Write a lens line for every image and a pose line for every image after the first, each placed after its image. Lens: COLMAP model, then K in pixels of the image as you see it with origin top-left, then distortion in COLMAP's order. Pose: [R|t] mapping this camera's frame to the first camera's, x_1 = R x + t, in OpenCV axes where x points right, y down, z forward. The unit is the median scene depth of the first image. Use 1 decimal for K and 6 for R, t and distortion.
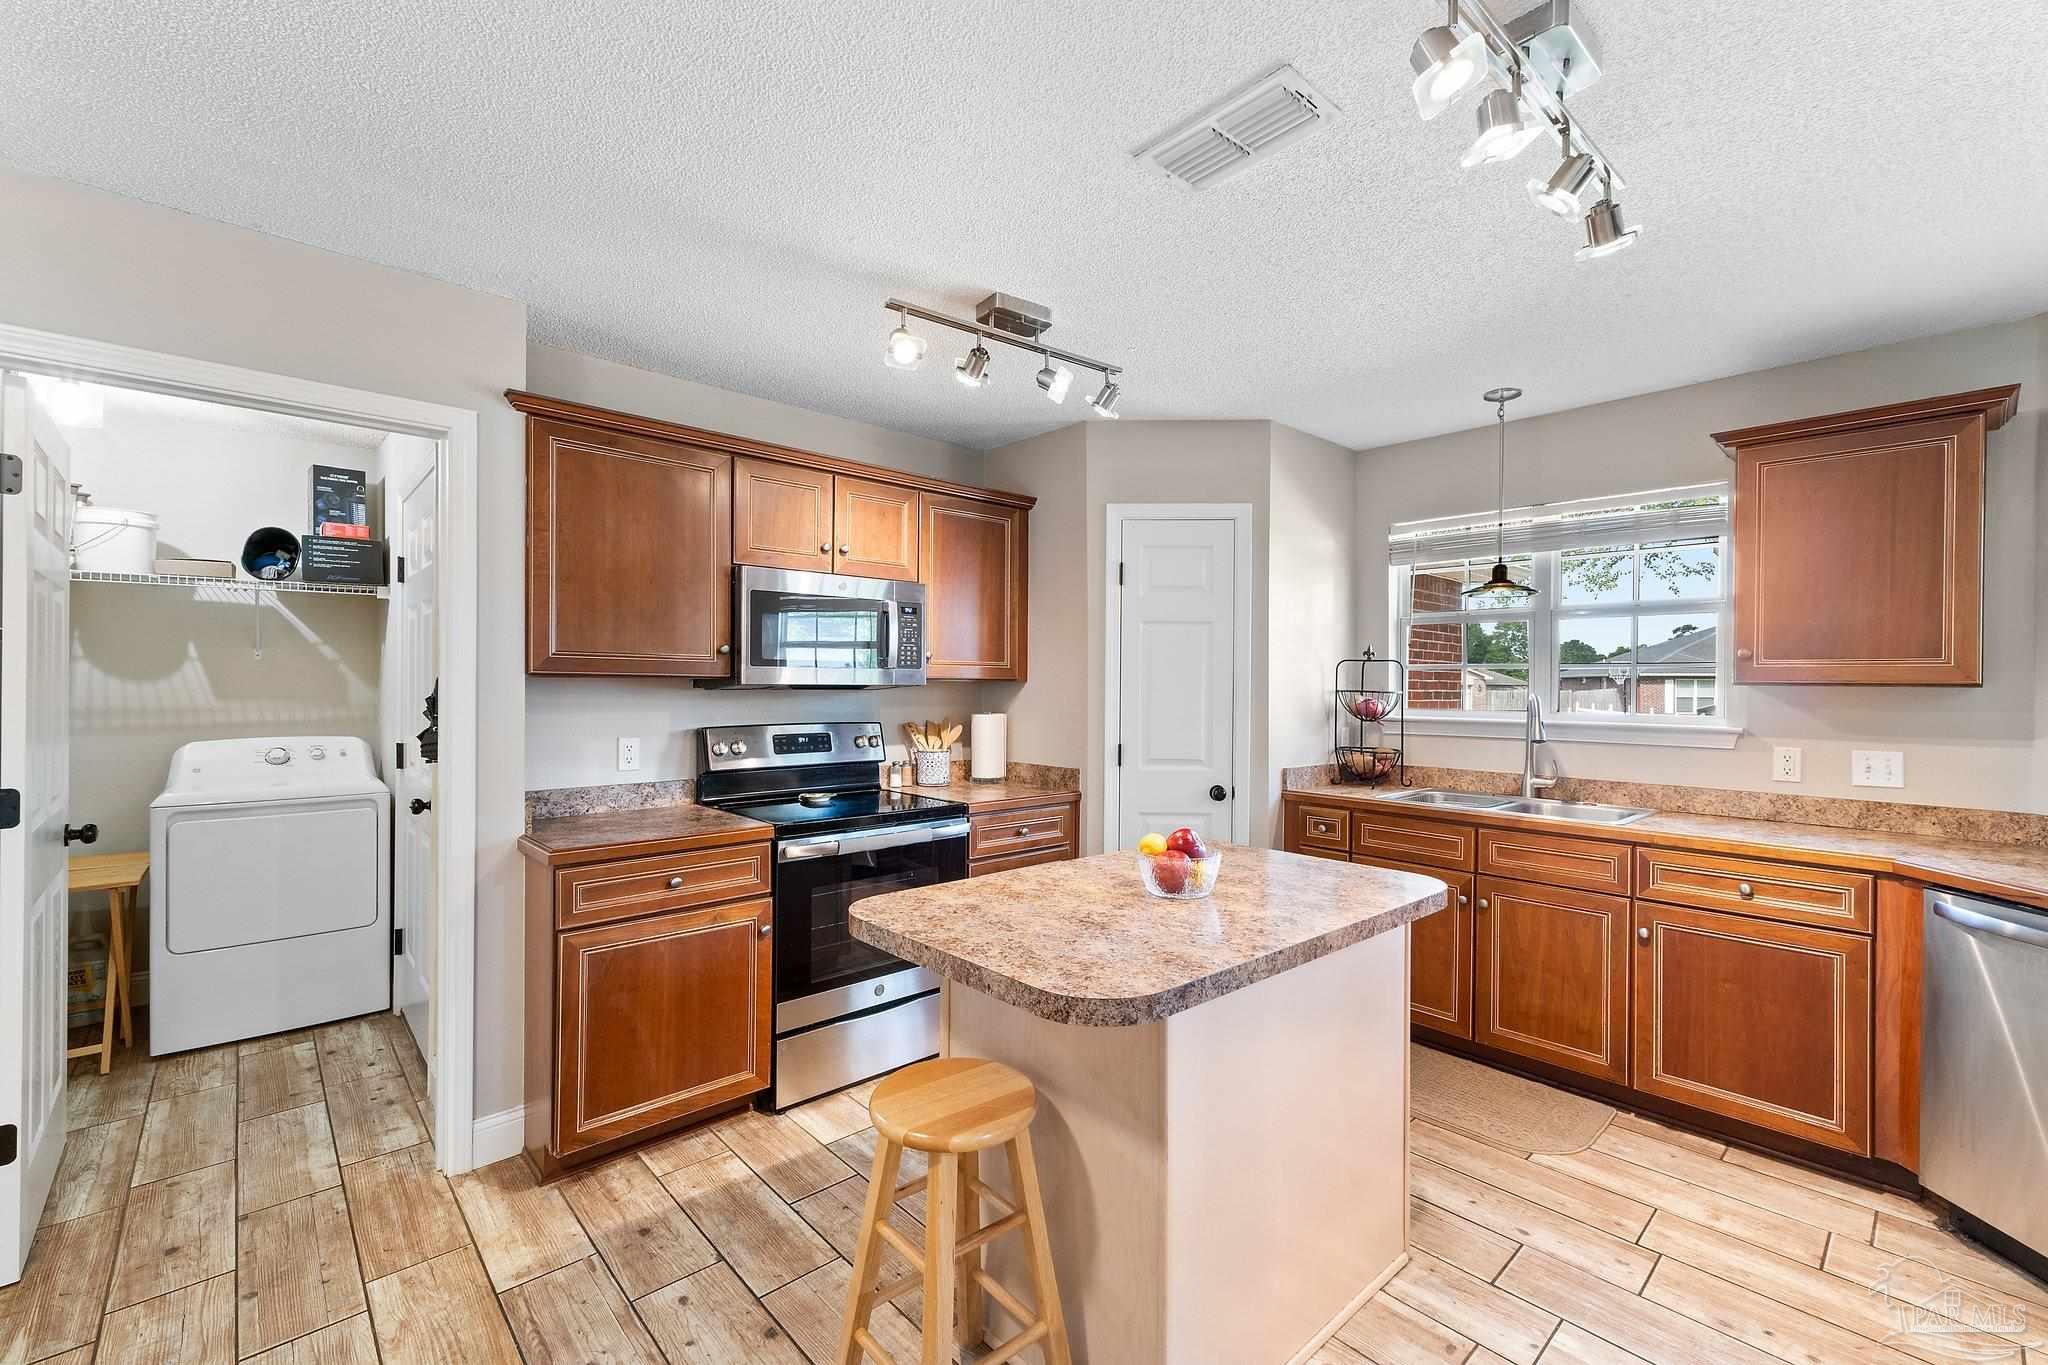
lens RADIAL K [[861.1, 0, 1018.4], [0, 861.1, 688.2], [0, 0, 1]] dist [0.006371, 0.000266]
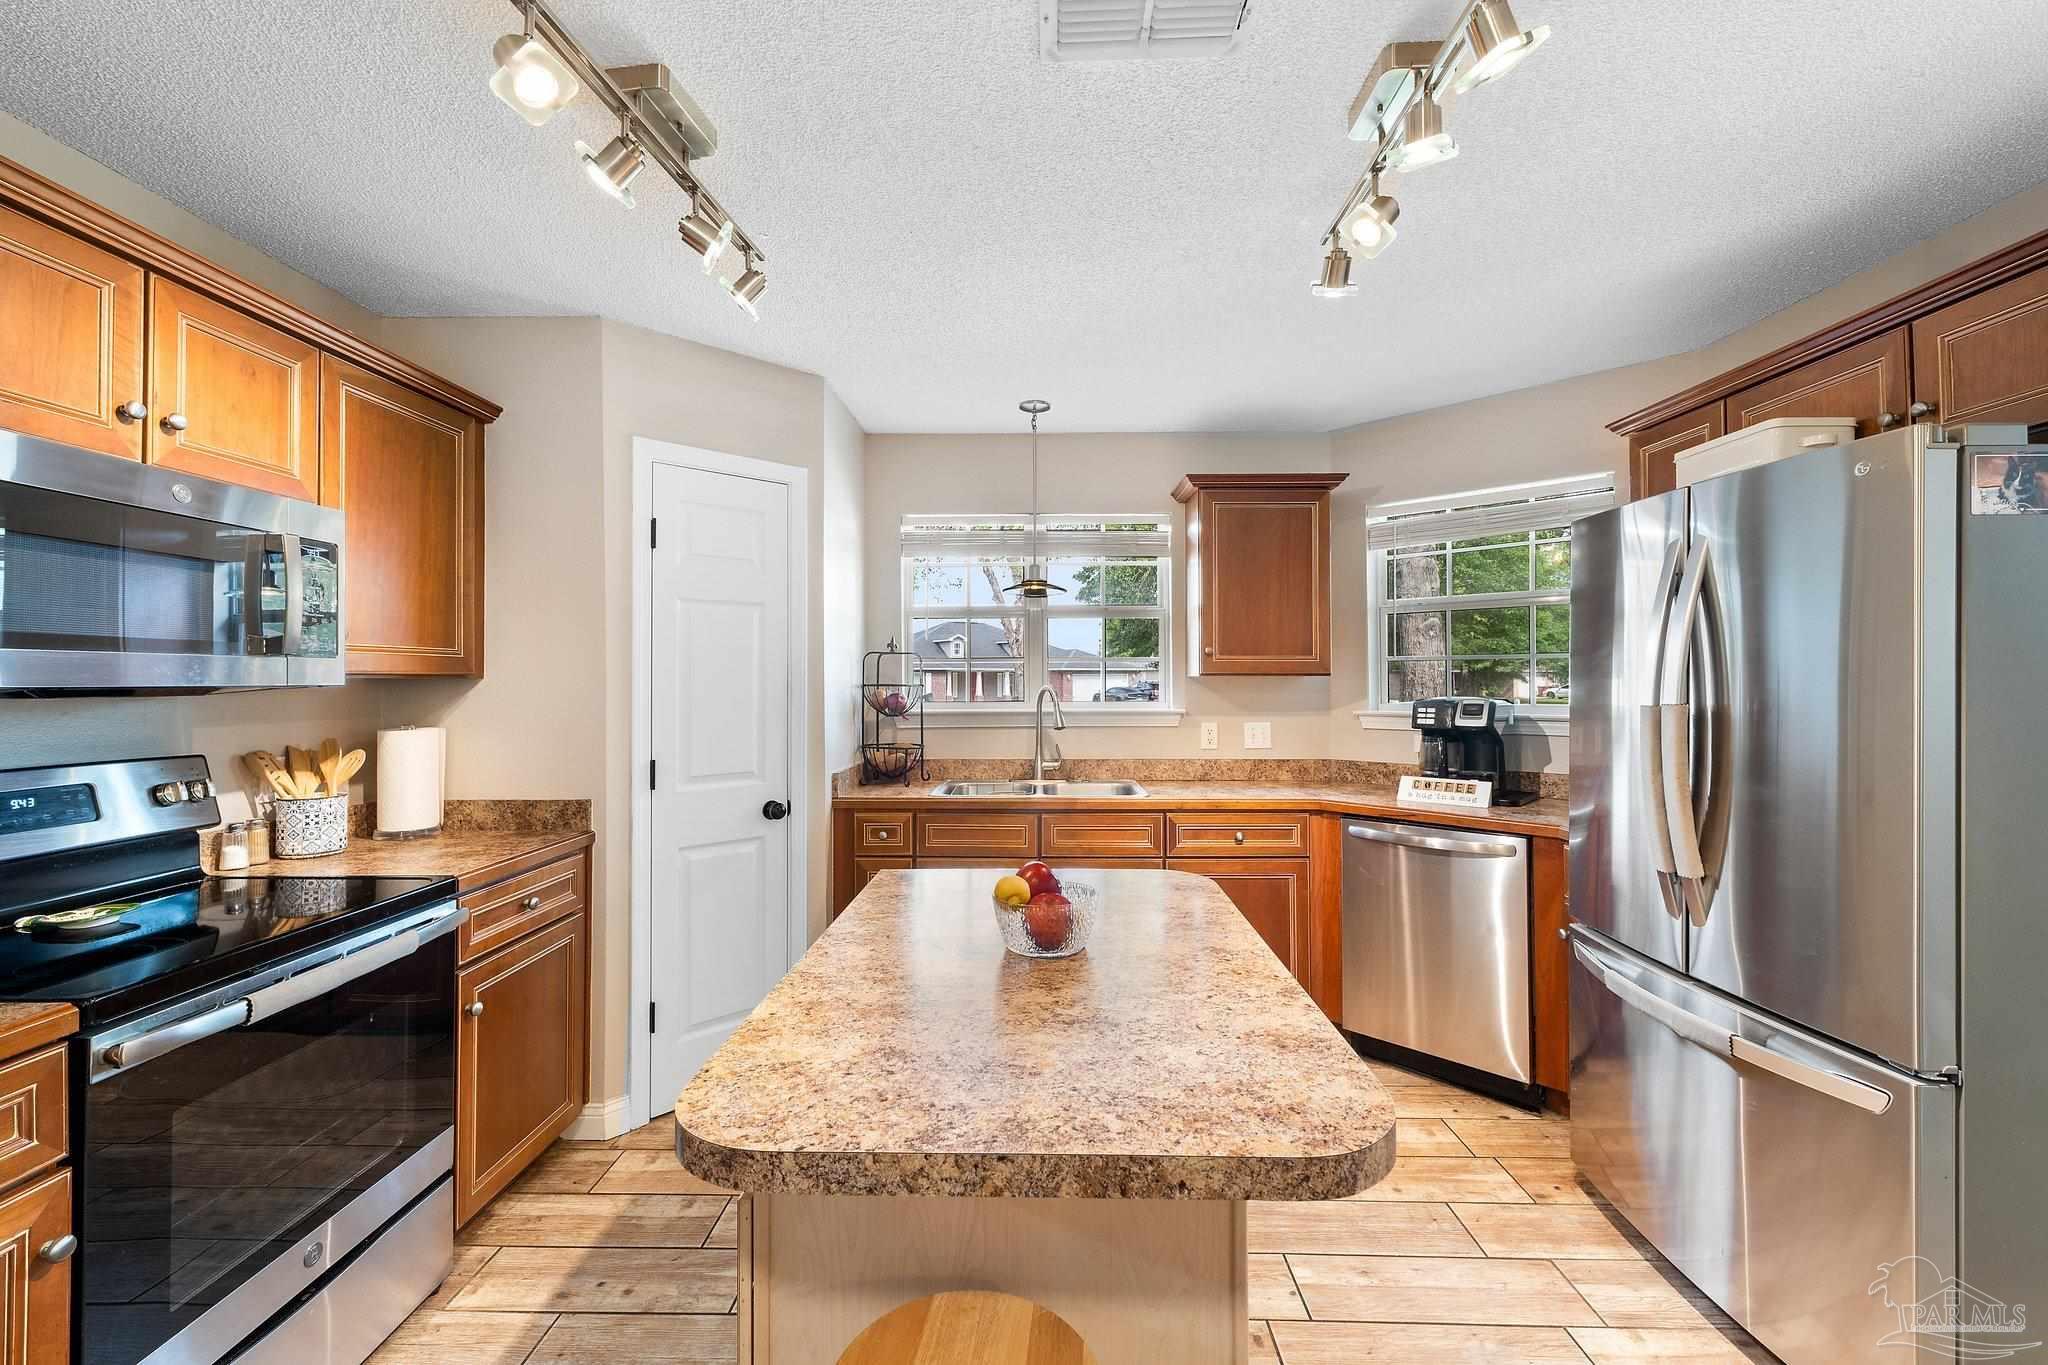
lens RADIAL K [[861.1, 0, 1021.4], [0, 861.1, 672.2], [0, 0, 1]] dist [0.006371, 0.000266]
pose [[0.688597, -0.003410, 0.725137, -0.226581], [0.012522, 0.999896, -0.007189, -0.002193], [-0.725036, 0.014030, 0.688568, 0.277906]]
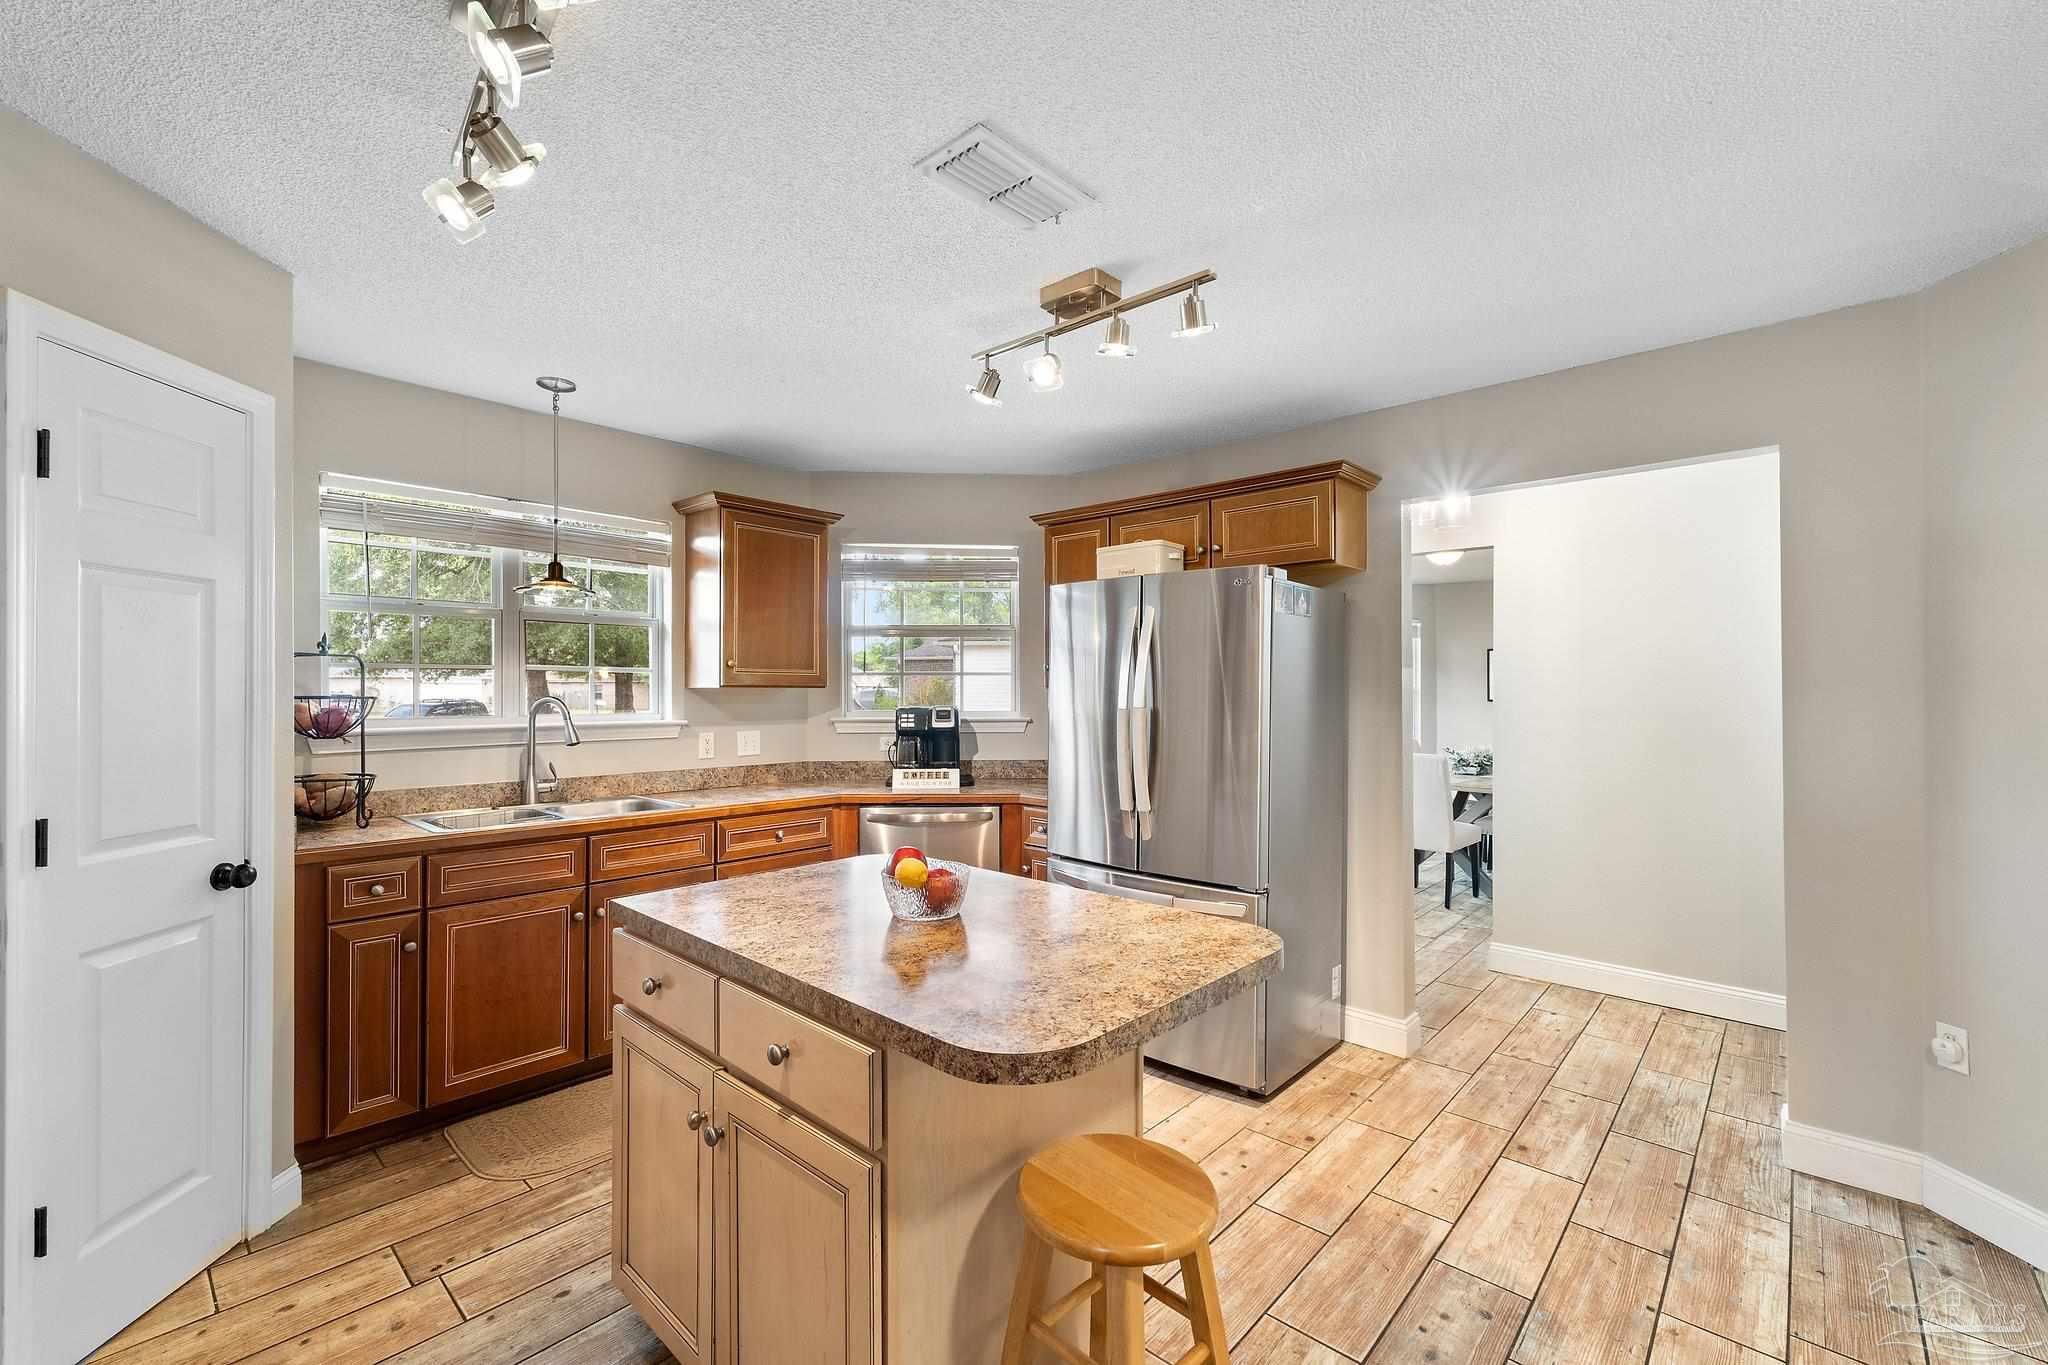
lens RADIAL K [[861.1, 0, 1019.5], [0, 861.1, 691.5], [0, 0, 1]] dist [0.006371, 0.000266]
pose [[-0.084856, -0.011247, 0.996330, -0.437887], [0.003758, 0.999926, 0.011608, -0.008858], [-0.996386, 0.004729, -0.084807, 0.567401]]
